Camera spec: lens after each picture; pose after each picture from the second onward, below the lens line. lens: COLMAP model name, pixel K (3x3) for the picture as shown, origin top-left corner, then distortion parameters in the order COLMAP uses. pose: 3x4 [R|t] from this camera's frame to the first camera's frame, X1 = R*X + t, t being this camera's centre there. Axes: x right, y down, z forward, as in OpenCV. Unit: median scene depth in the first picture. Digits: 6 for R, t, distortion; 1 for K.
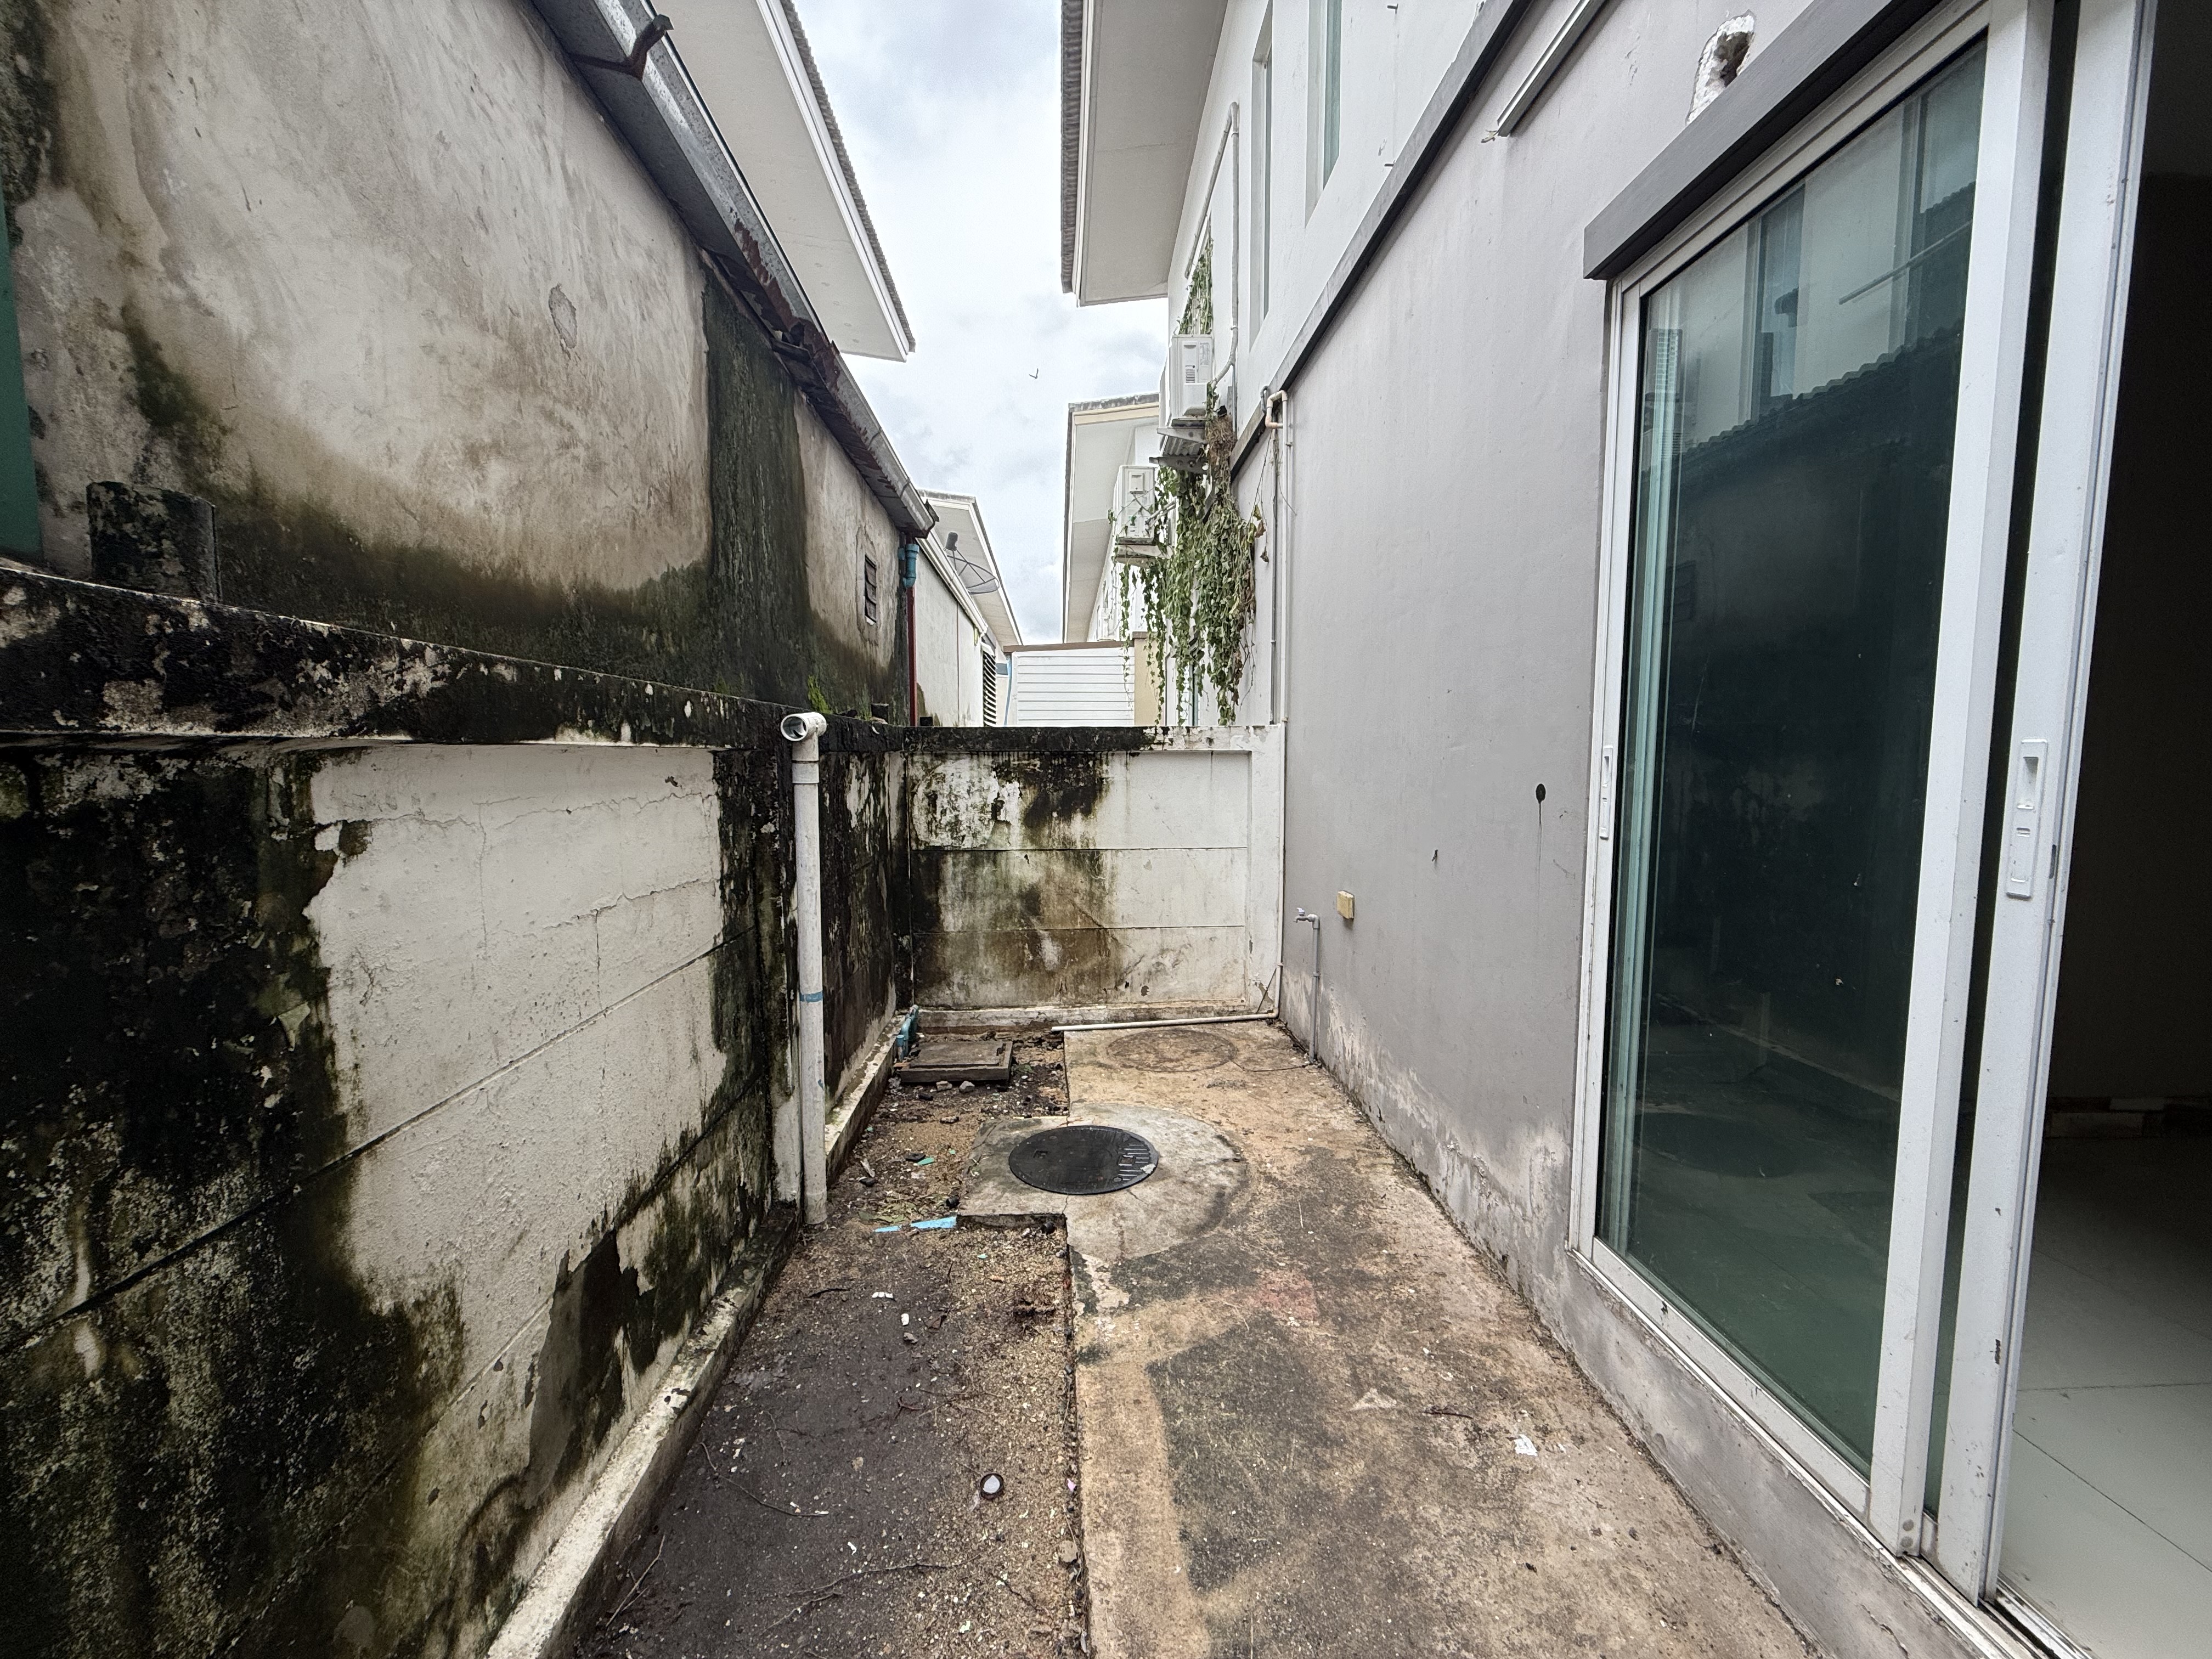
lens RADIAL K [[872.2, 0, 1101.7], [0, 872.2, 828.5], [0, 0, 1]] dist [0.000110, 0.000150]
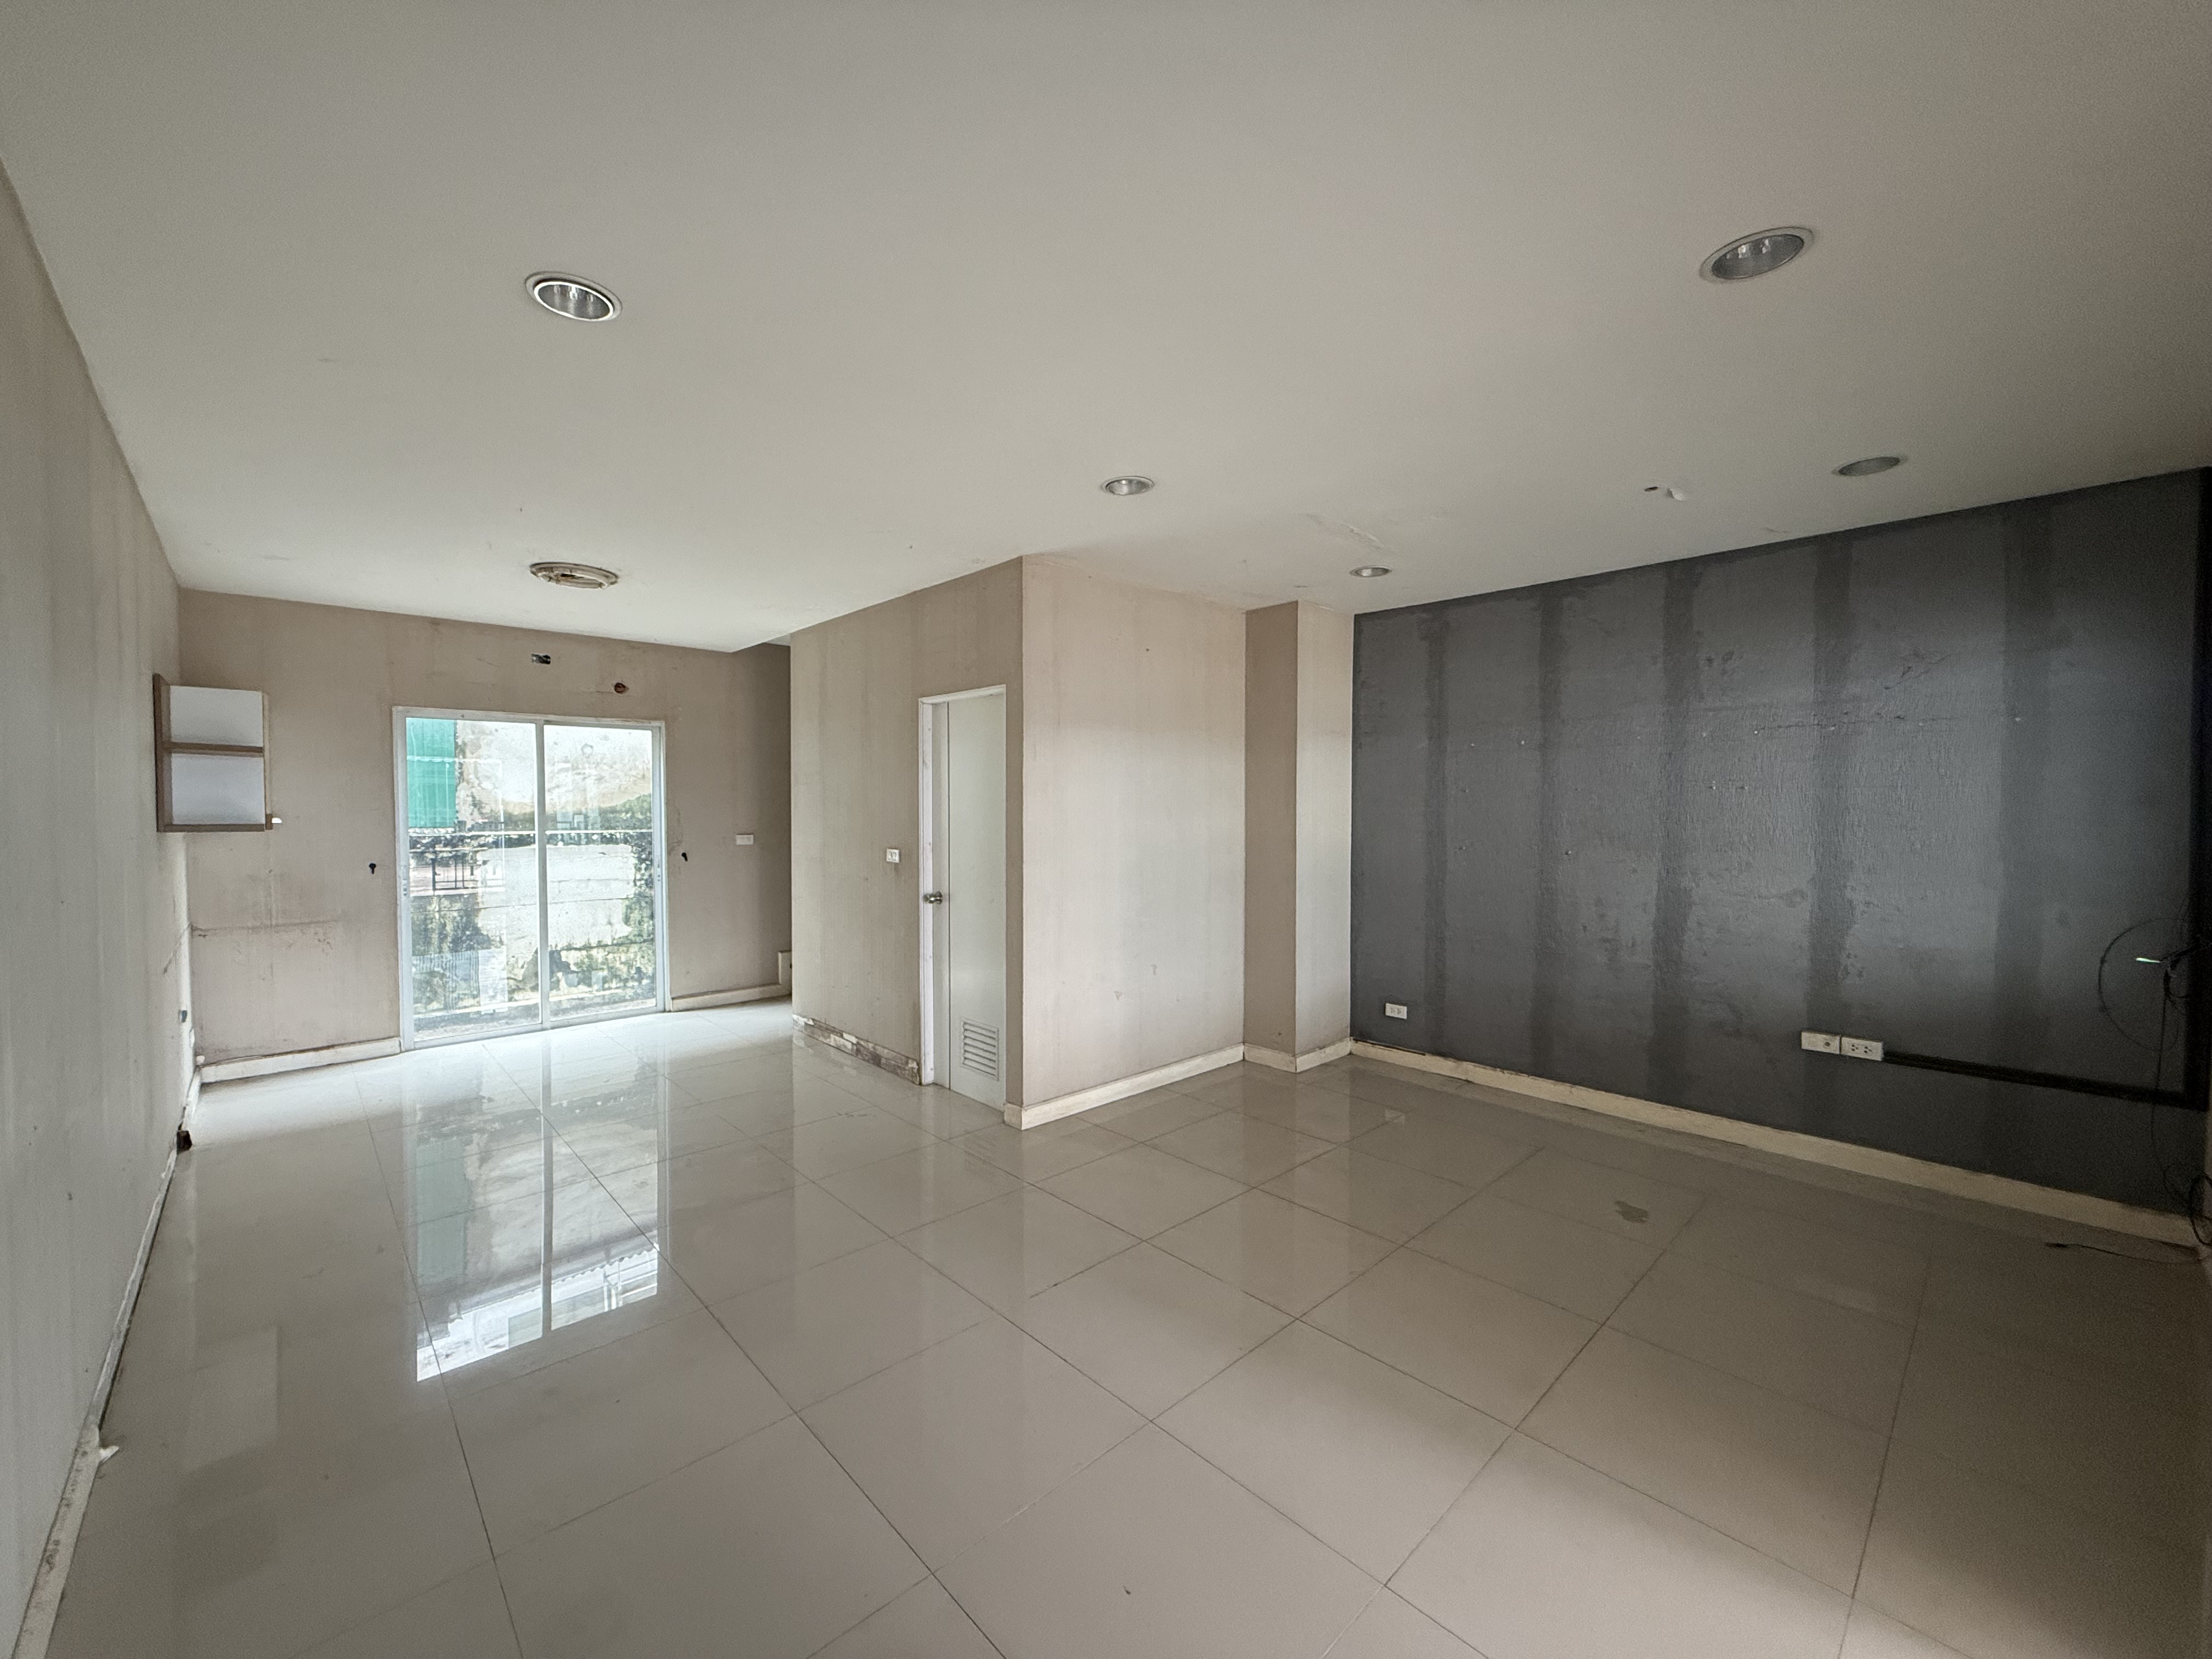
lens RADIAL K [[872.2, 0, 1101.7], [0, 872.2, 828.5], [0, 0, 1]] dist [0.000110, 0.000150]
pose [[0.645686, 0.017747, -0.763397, 7.736430], [-0.064043, 0.997466, -0.030979, -0.365529], [0.760913, 0.068894, 0.645186, 0.247290]]
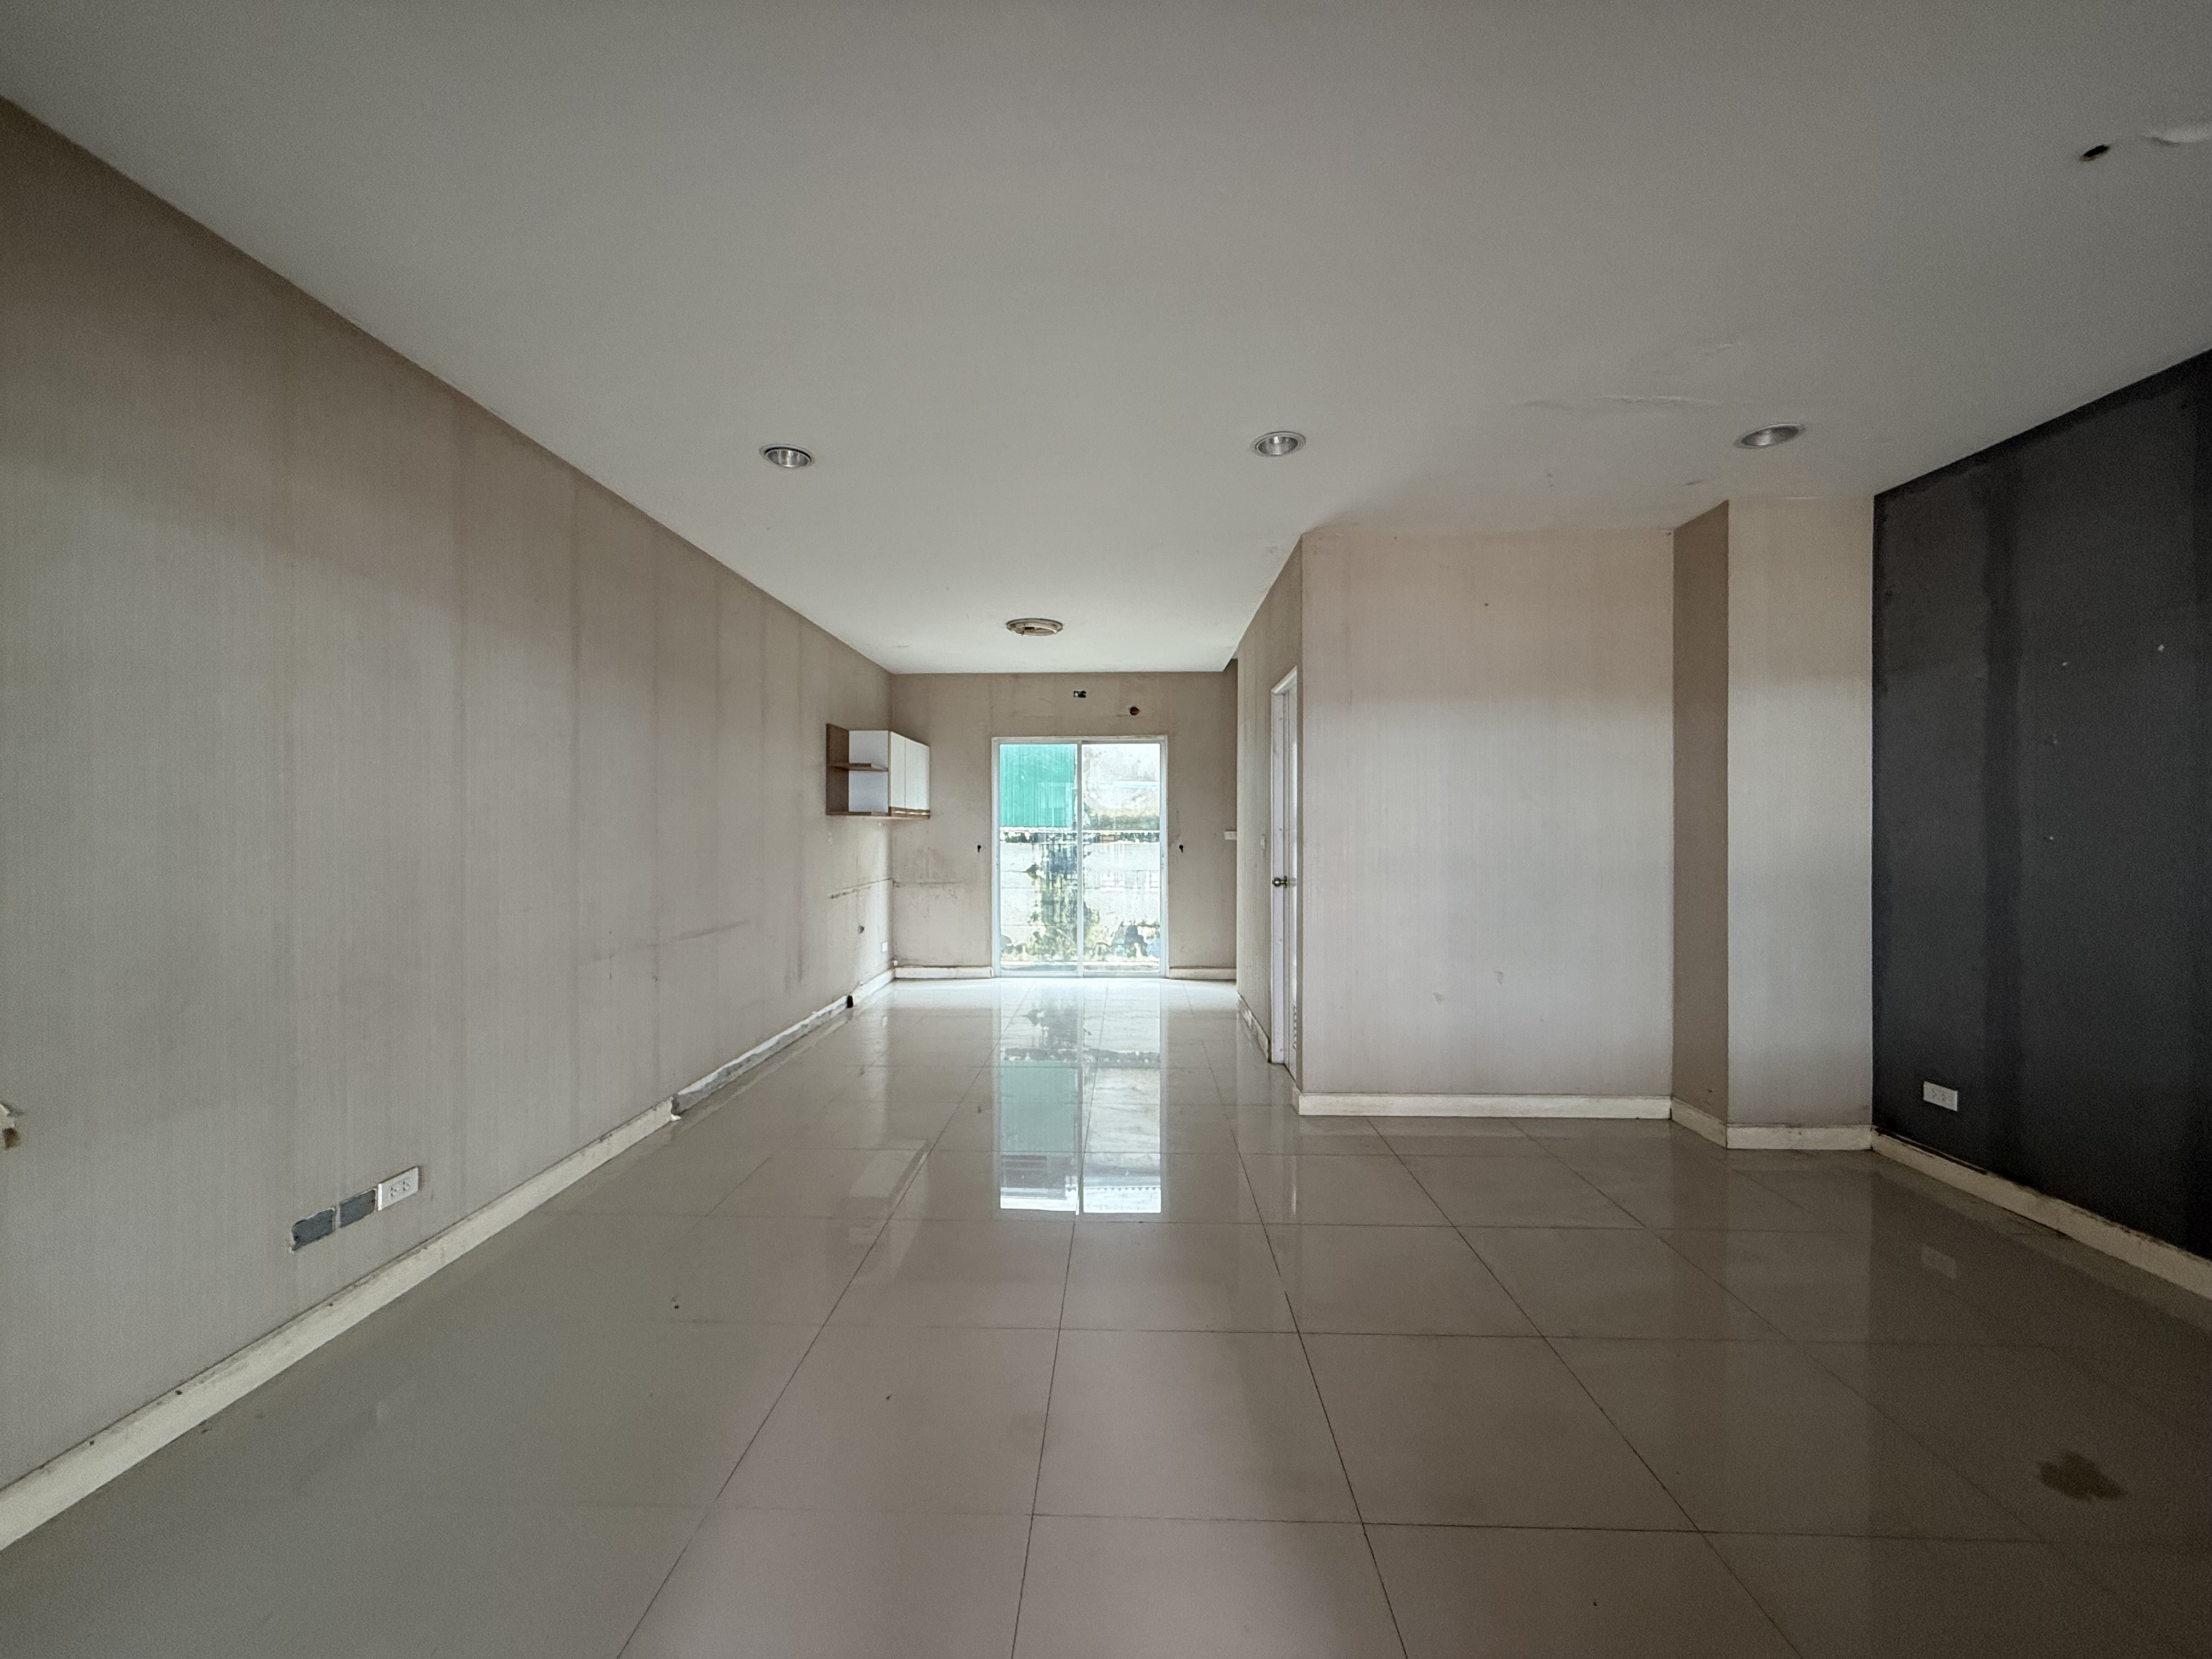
lens RADIAL K [[872.2, 0, 1101.7], [0, 872.2, 828.5], [0, 0, 1]] dist [0.000110, 0.000150]
pose [[-0.081082, -0.001302, -0.996707, 8.435690], [-0.084253, 0.996429, 0.005553, -0.320417], [0.993140, 0.084425, -0.080903, 1.896477]]
